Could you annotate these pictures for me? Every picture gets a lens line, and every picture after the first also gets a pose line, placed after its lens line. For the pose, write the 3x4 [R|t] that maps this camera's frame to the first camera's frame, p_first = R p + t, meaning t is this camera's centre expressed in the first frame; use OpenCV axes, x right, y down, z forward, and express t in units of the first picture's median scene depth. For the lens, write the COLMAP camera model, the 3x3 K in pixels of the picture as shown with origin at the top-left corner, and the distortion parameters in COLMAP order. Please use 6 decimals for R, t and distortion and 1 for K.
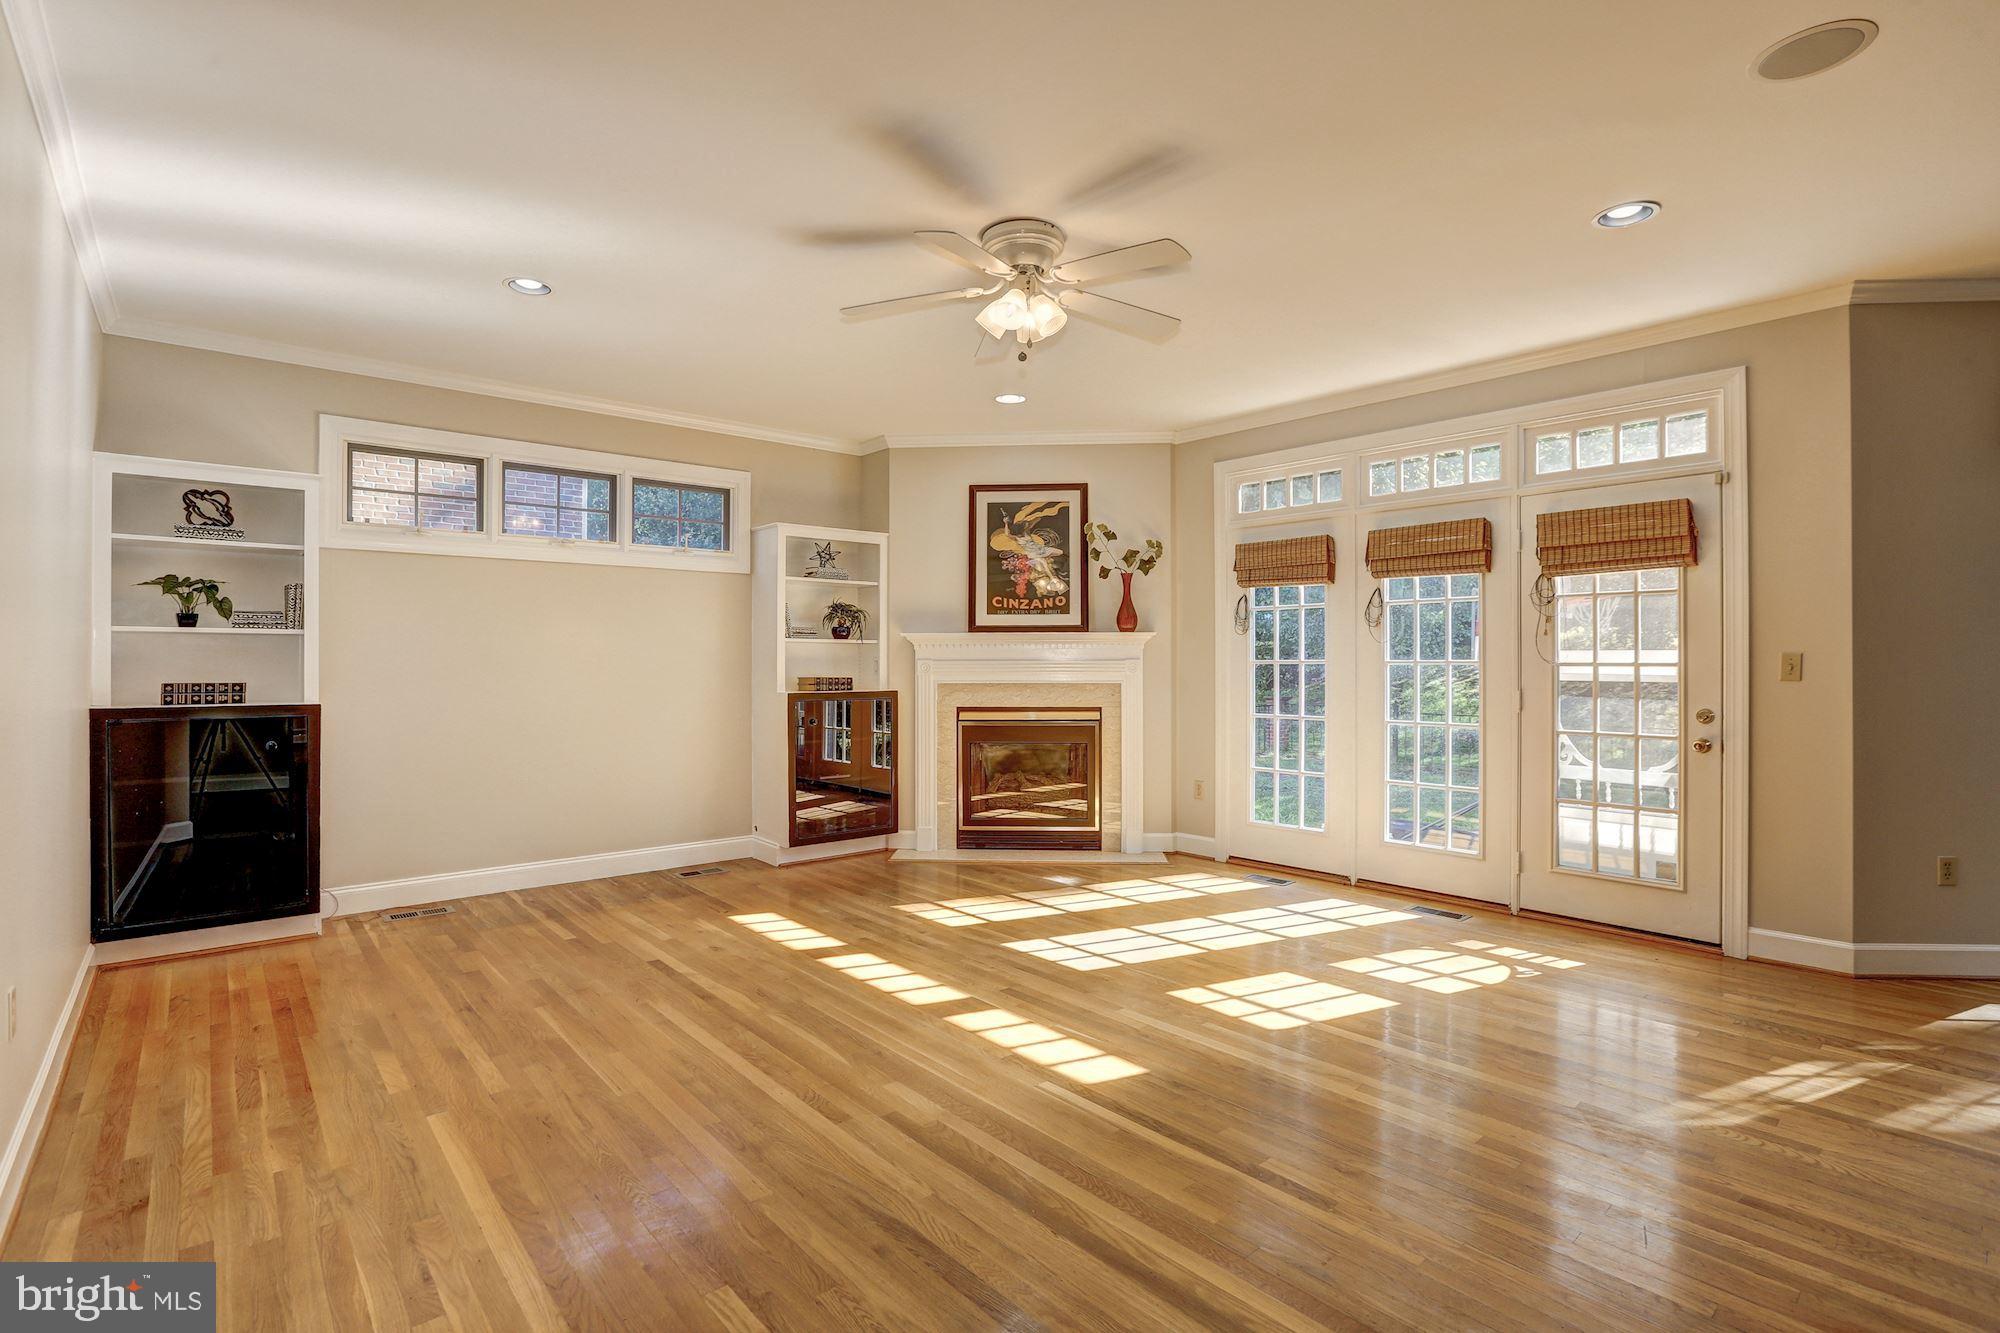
lens RADIAL K [[948.3, 0, 968.6], [0, 948.3, 657.7], [0, 0, 1]] dist [-0.053415, 0.000246]
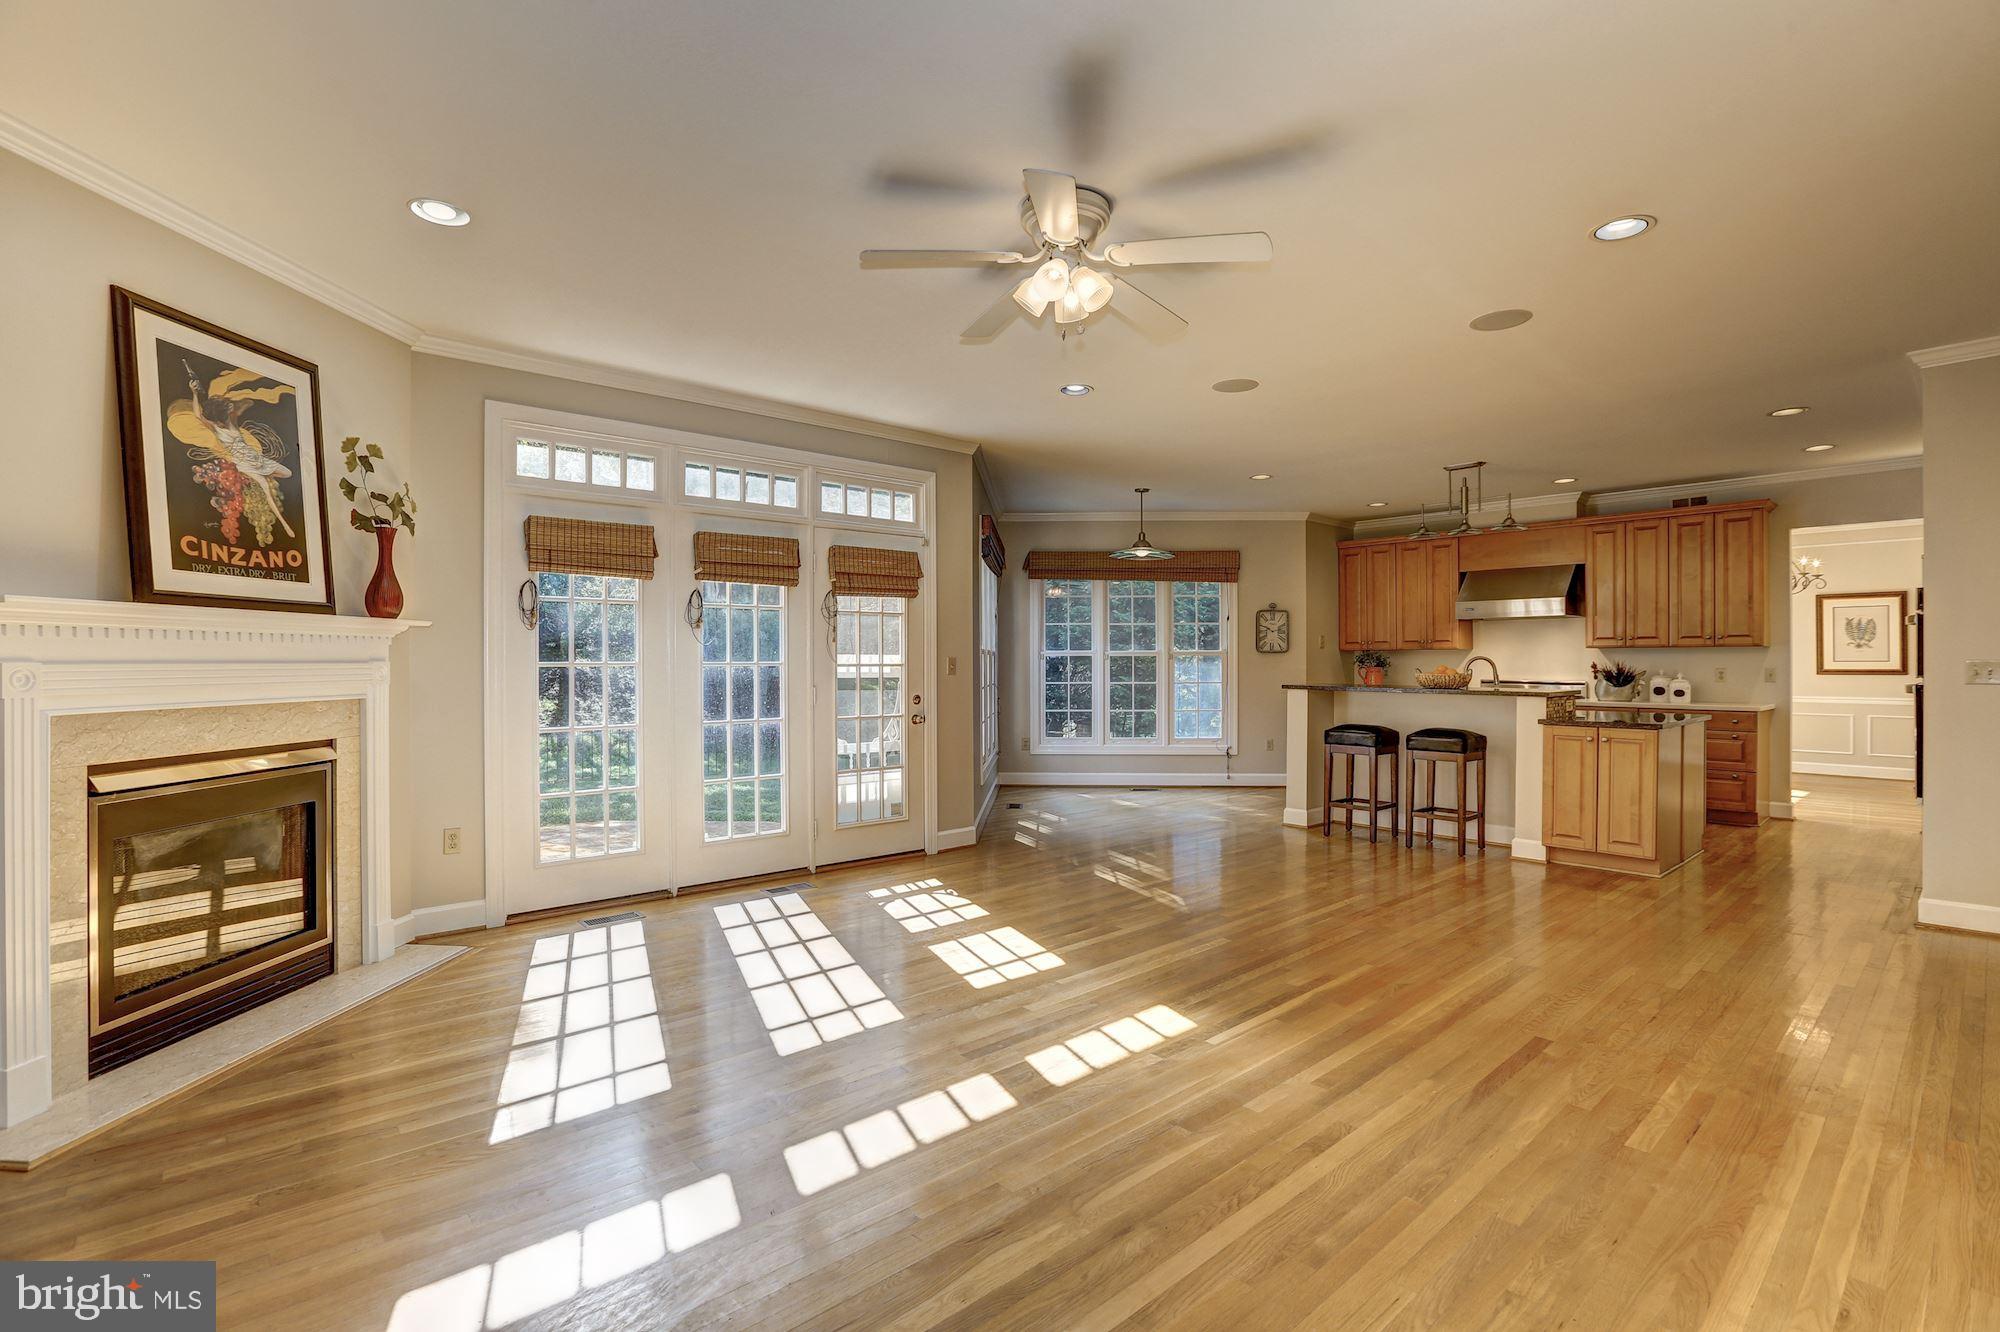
lens RADIAL K [[915.1, 0, 1025.8], [0, 915.1, 662.5], [0, 0, 1]] dist [-0.020625, 0.000004]
pose [[-0.027699, -0.001233, 0.999616, -0.473729], [-0.001851, 0.999998, 0.001183, 0.001327], [-0.999615, -0.001818, -0.027701, 0.593498]]
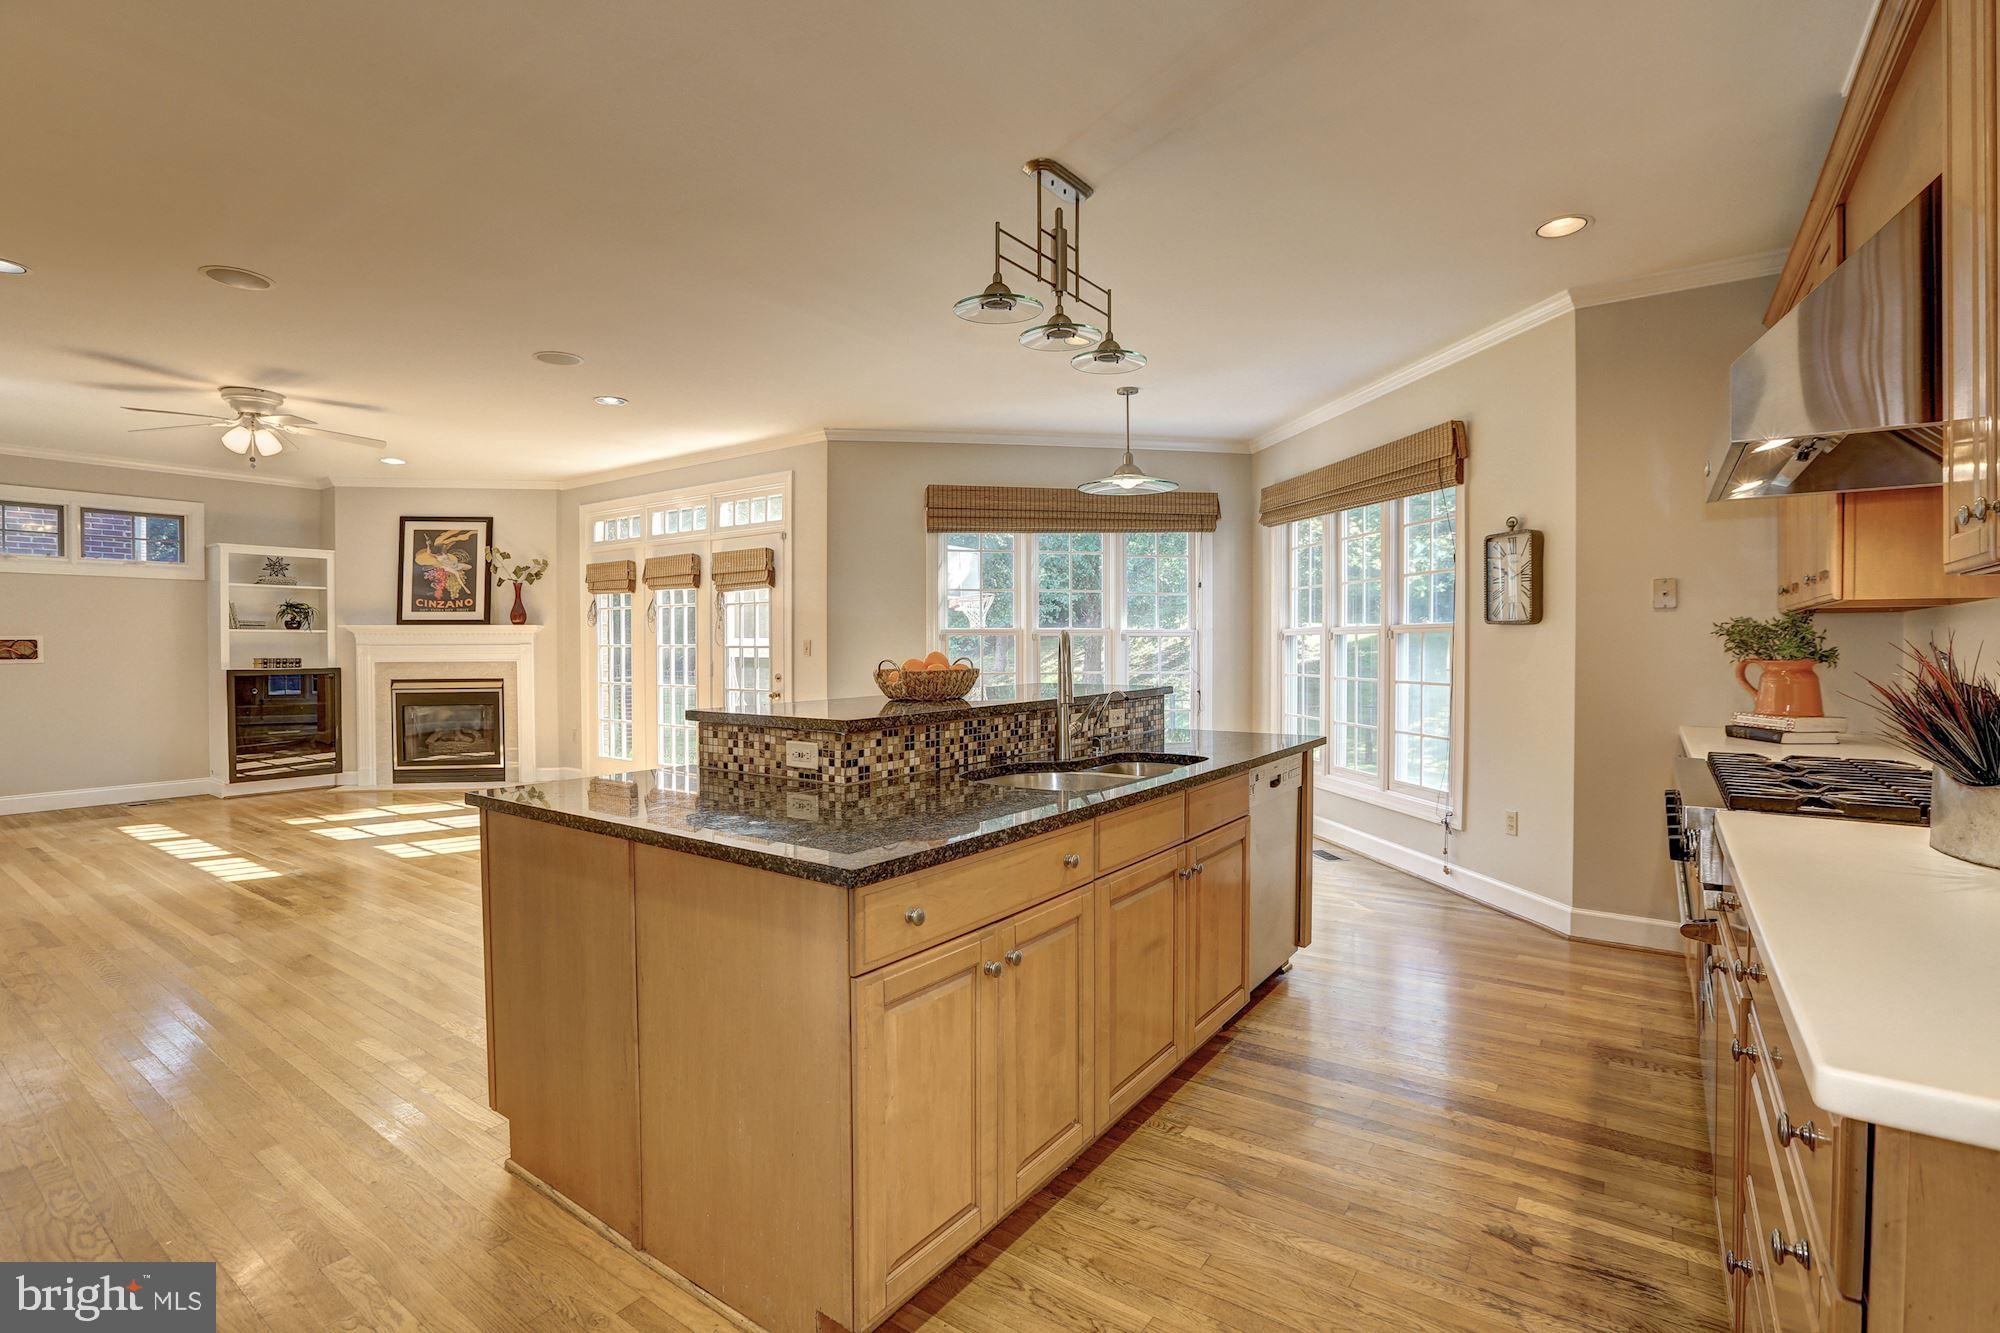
lens RADIAL K [[910.4, 0, 998.3], [0, 910.4, 658.6], [0, 0, 1]] dist [-0.024456, 0.000342]
pose [[0.969194, -0.005687, 0.246234, 0.540157], [0.001172, 0.999829, 0.018478, -0.000844], [-0.246296, -0.017620, 0.969034, -0.490116]]
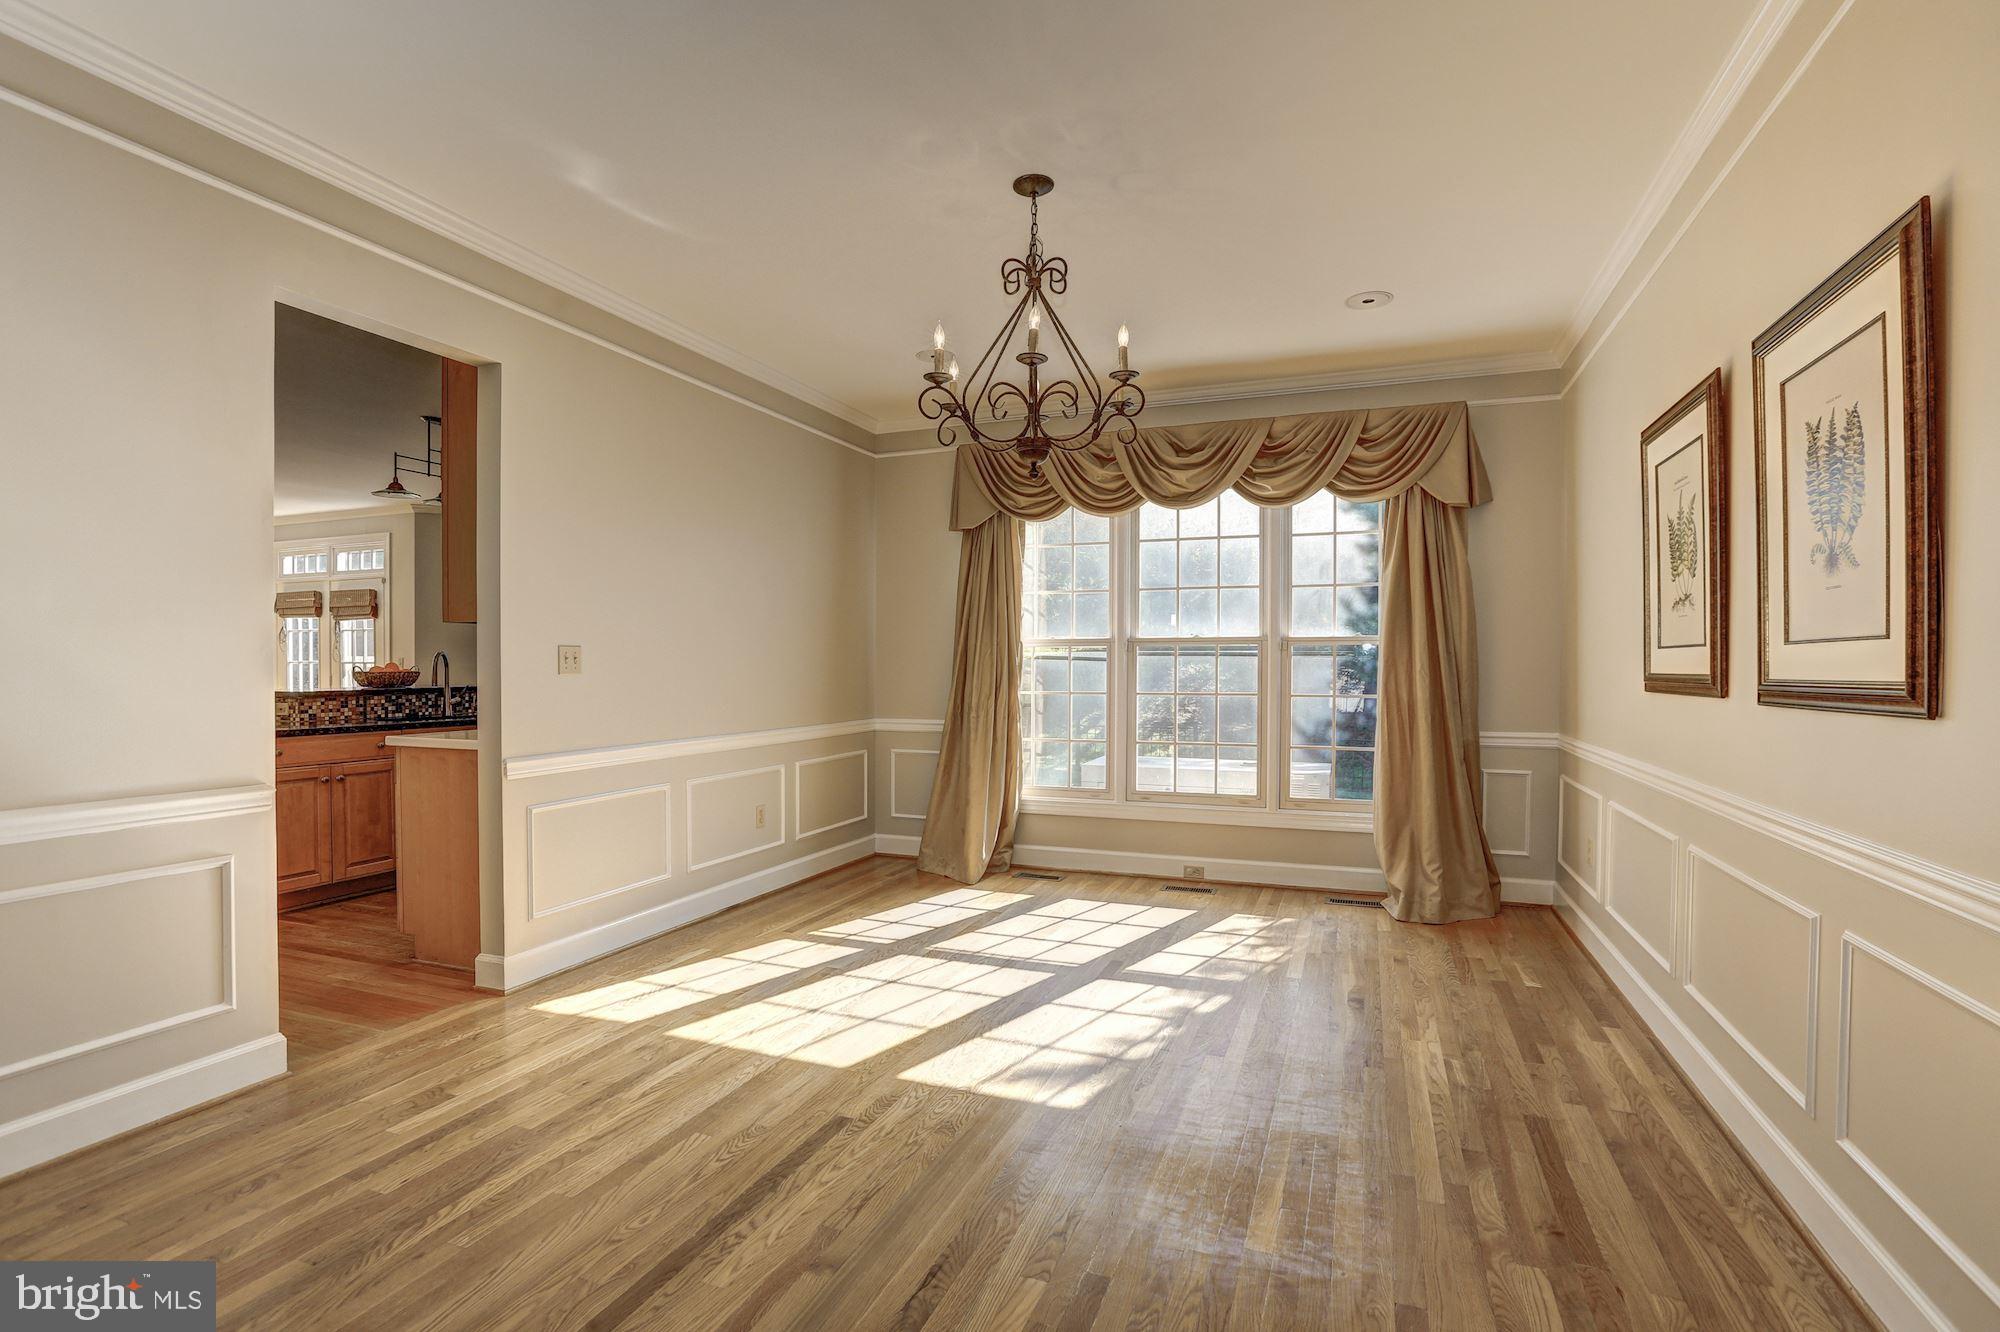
lens RADIAL K [[928.3, 0, 1009.0], [0, 928.3, 677.9], [0, 0, 1]] dist [-0.041034, -0.000055]
pose [[0.882076, -0.003685, 0.471094, 0.766821], [-0.002801, 0.999911, 0.013067, 0.007984], [-0.471100, -0.012846, 0.881986, -1.170660]]
